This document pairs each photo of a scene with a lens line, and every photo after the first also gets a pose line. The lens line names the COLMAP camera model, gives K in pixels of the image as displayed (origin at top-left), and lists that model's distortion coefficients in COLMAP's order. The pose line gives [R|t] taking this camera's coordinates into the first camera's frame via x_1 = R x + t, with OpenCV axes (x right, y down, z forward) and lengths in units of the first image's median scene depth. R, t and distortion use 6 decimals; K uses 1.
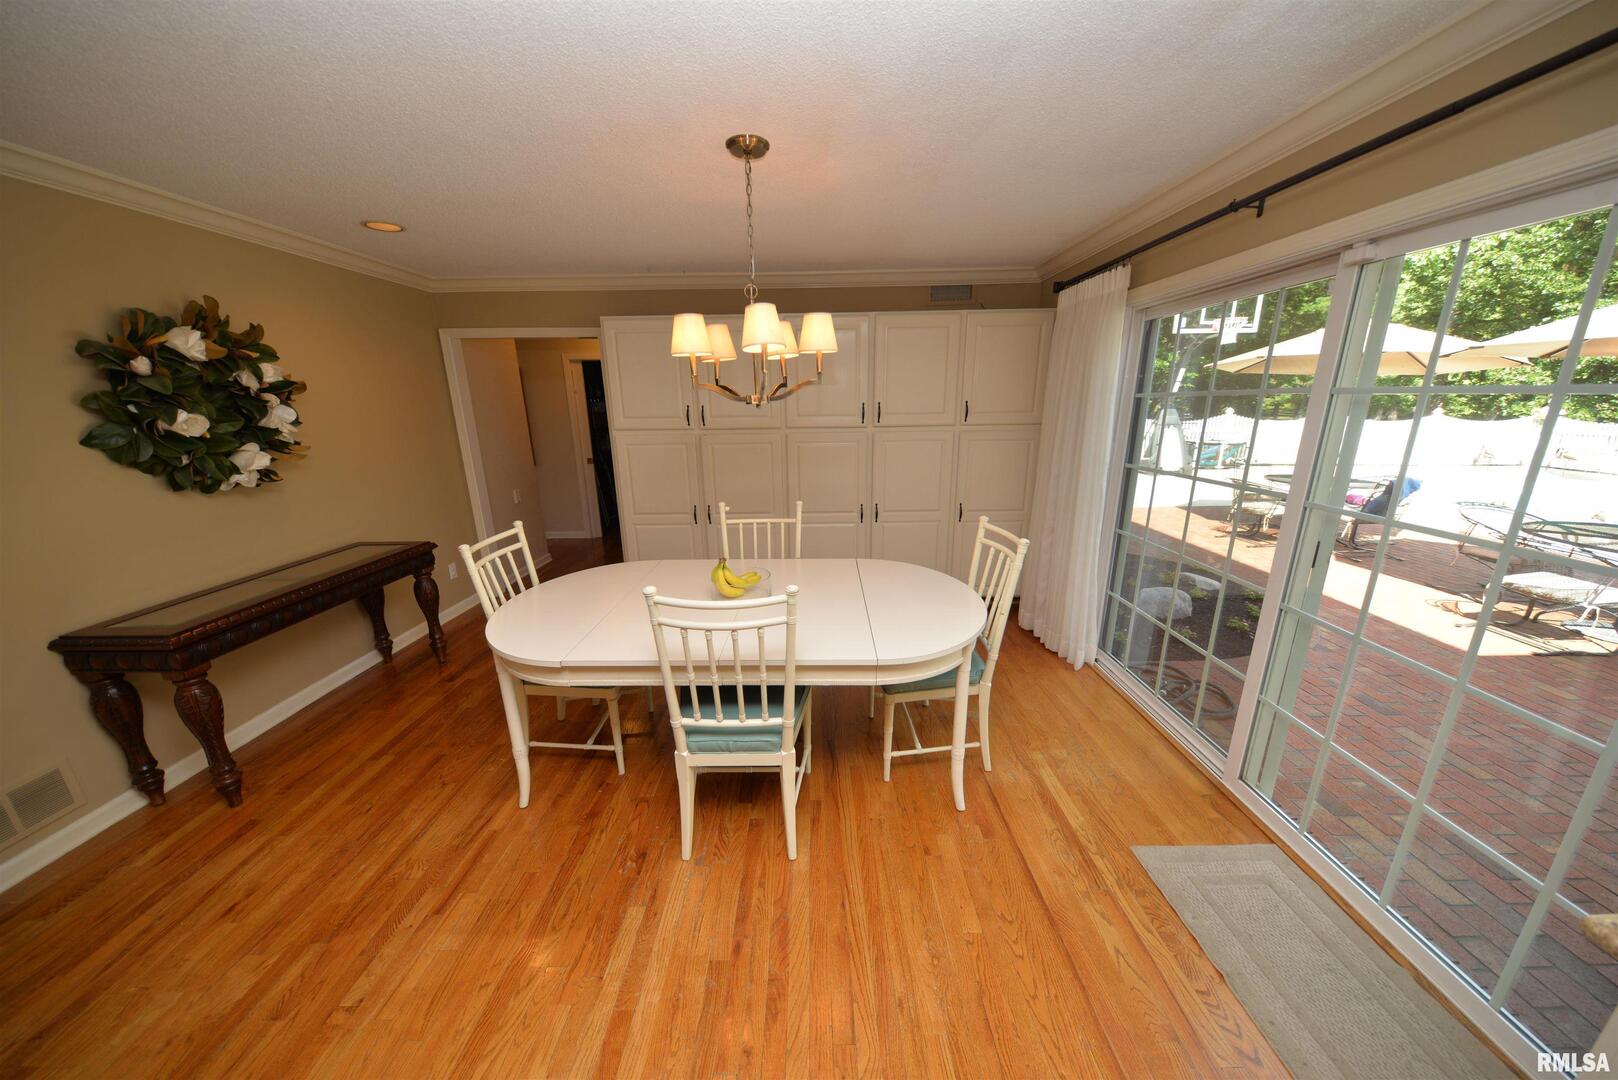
lens RADIAL K [[530.3, 0, 804.4], [0, 530.3, 546.1], [0, 0, 1]] dist [-0.011837, -0.000915]
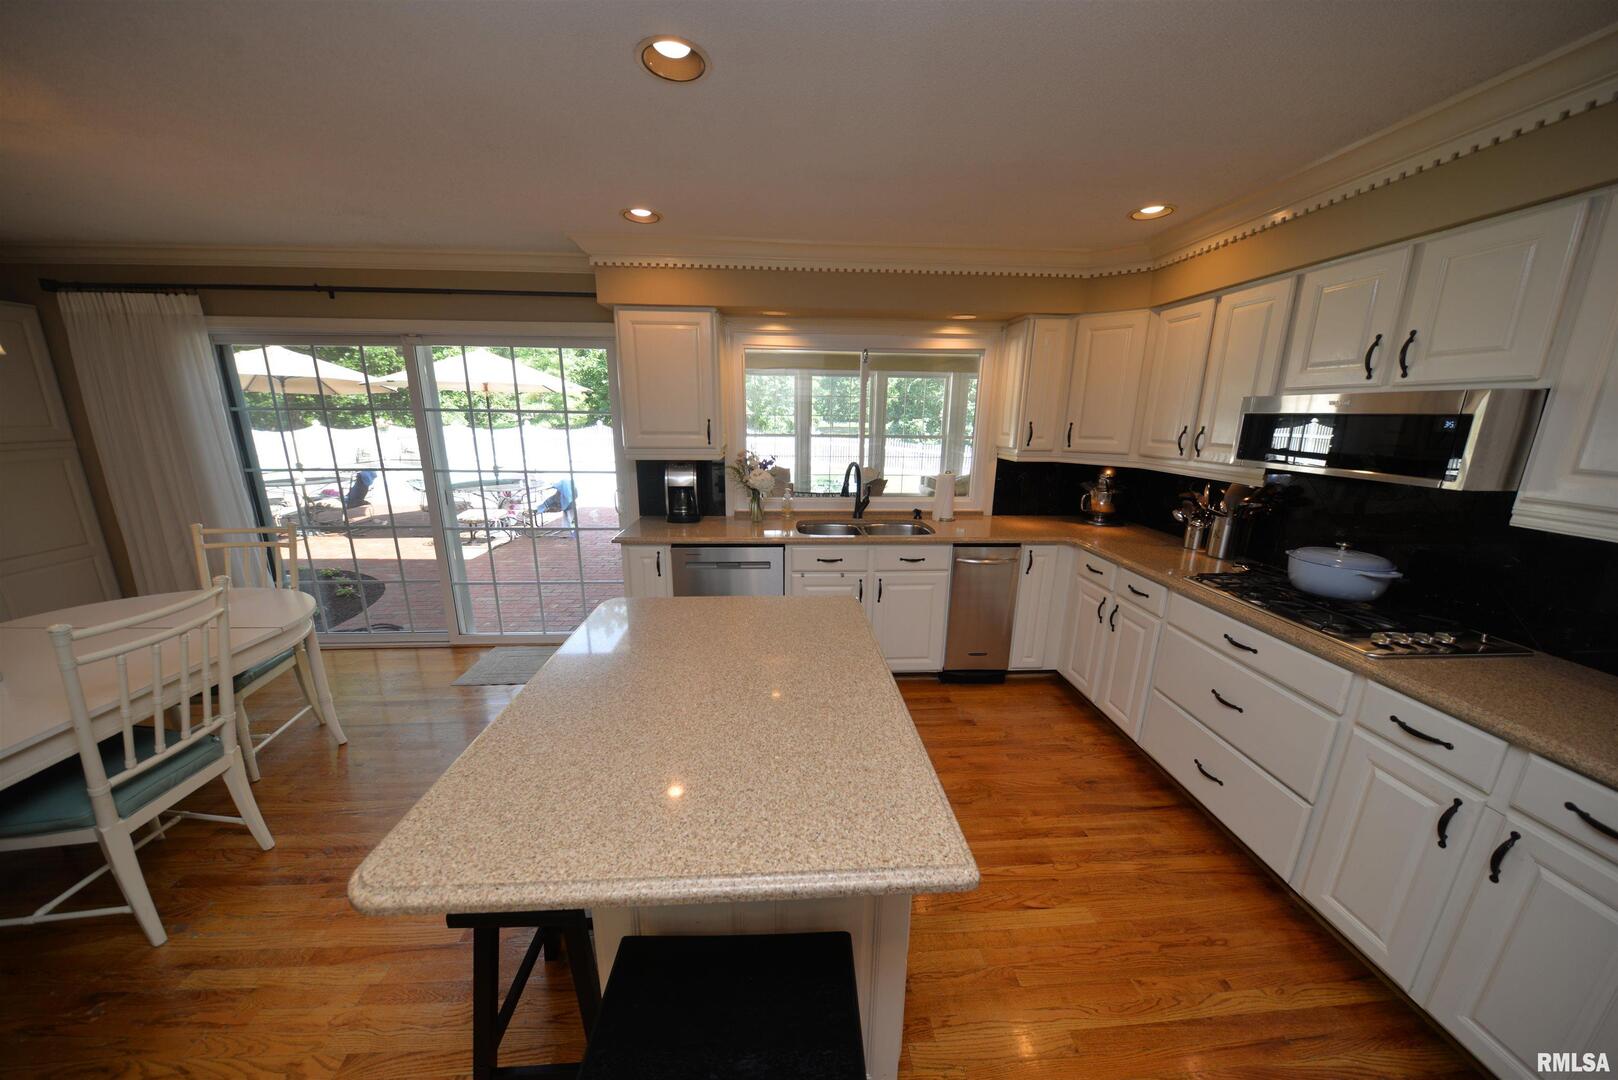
lens RADIAL K [[530.3, 0, 810.9], [0, 530.3, 542.8], [0, 0, 1]] dist [-0.011837, -0.000915]
pose [[-0.078337, -0.220488, 0.972239, -0.893743], [0.247288, 0.940459, 0.233205, 0.044723], [-0.965770, 0.258692, -0.019148, -0.157419]]
